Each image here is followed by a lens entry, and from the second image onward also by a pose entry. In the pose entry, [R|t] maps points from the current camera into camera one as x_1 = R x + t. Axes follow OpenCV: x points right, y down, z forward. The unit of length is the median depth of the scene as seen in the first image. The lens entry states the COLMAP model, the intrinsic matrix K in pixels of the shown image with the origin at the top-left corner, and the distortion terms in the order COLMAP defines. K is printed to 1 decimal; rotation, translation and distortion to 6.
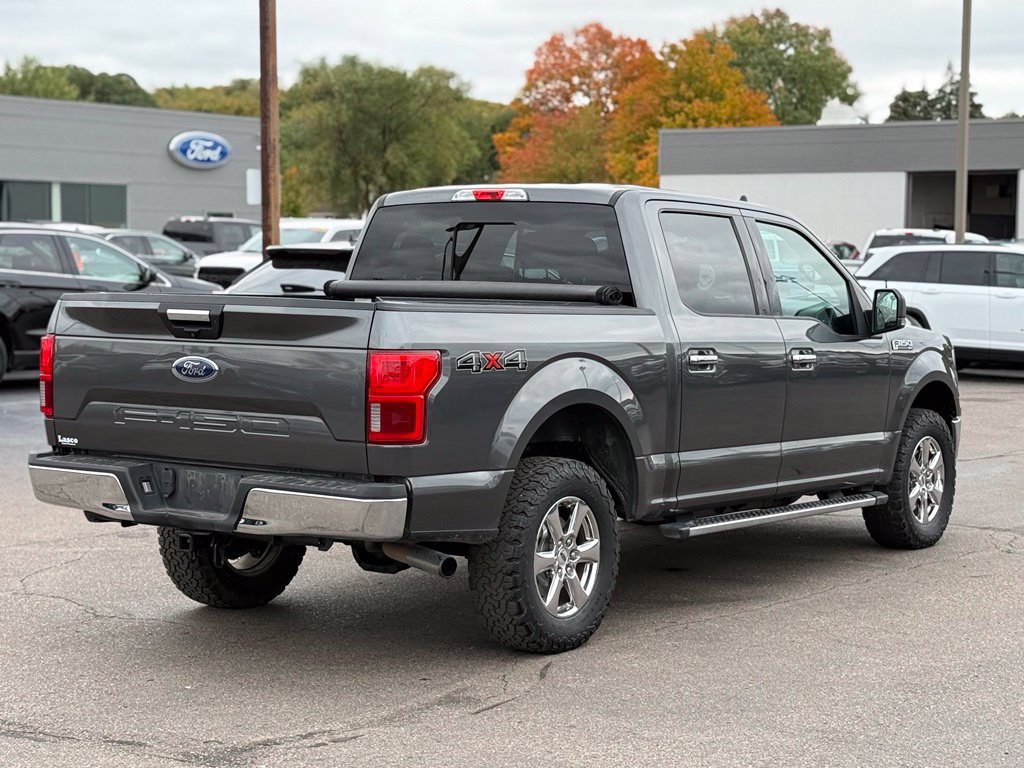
lens RADIAL K [[1664.2, 0, 464.9], [0, 1664.2, 383.0], [0, 0, 1]] dist [0.086610, 0.006753]
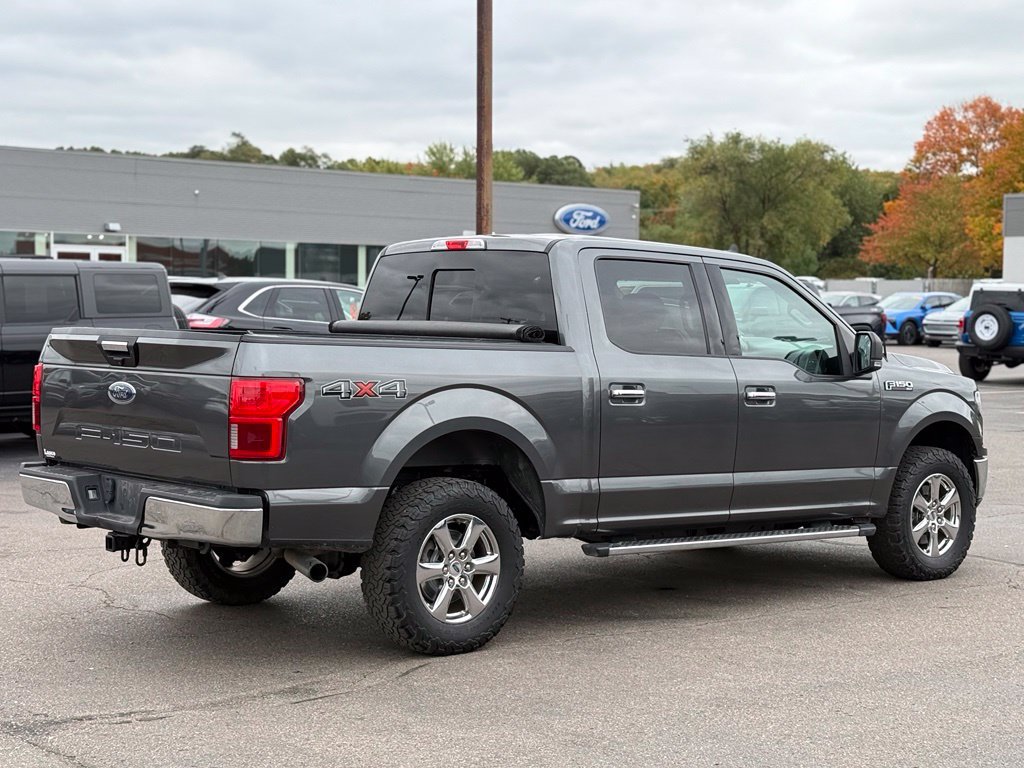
lens RADIAL K [[1467.3, 0, 512.0], [0, 1467.3, 384.0], [0, 0, 1]] dist [0.112598, 0.002388]
pose [[0.978986, 0.013848, -0.203457, 0.287139], [-0.019268, 0.999510, -0.024687, 0.005285], [0.203015, 0.028088, 0.978773, 0.048409]]
